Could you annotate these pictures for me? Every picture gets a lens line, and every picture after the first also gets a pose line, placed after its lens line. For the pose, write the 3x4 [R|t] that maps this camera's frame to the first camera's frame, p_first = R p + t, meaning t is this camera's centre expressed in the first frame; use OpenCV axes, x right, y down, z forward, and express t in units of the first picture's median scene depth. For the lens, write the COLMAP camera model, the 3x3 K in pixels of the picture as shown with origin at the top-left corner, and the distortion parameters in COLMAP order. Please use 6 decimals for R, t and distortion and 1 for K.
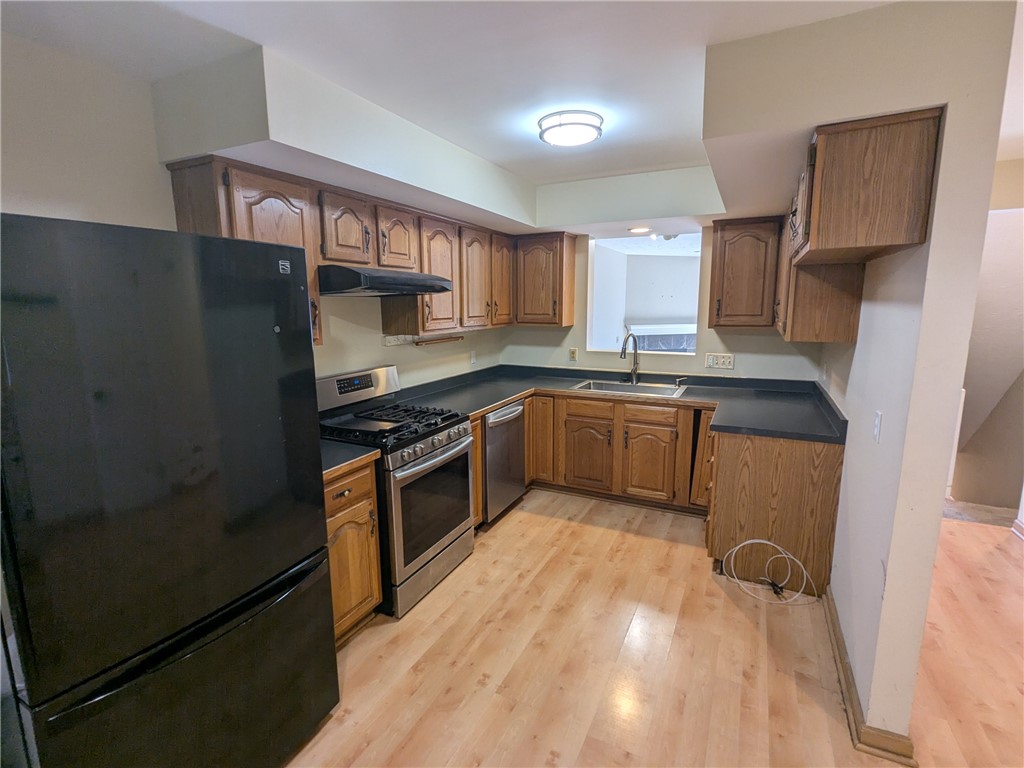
lens RADIAL K [[483.9, 0, 512.4], [0, 483.9, 382.3], [0, 0, 1]] dist [0.002650, 0.000812]
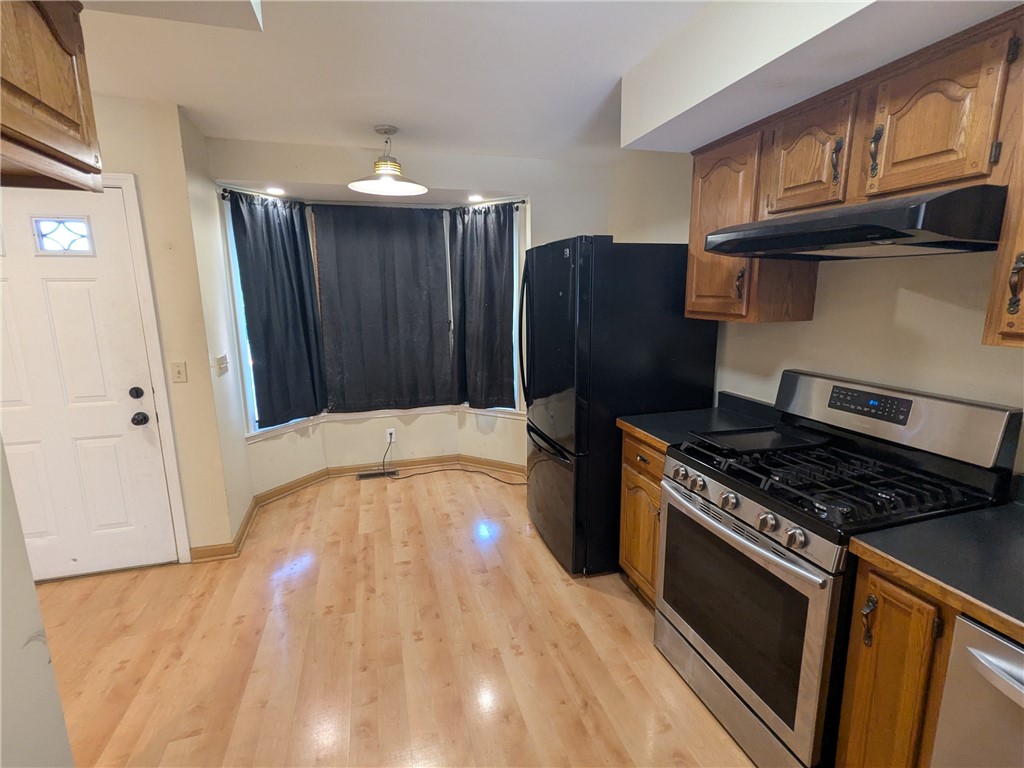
lens RADIAL K [[483.9, 0, 512.5], [0, 483.9, 382.9], [0, 0, 1]] dist [0.002650, 0.000812]
pose [[-0.732622, 0.141164, -0.665836, 0.454078], [-0.096258, 0.946935, 0.306673, -0.188363], [0.673794, 0.288767, -0.680158, 1.270486]]
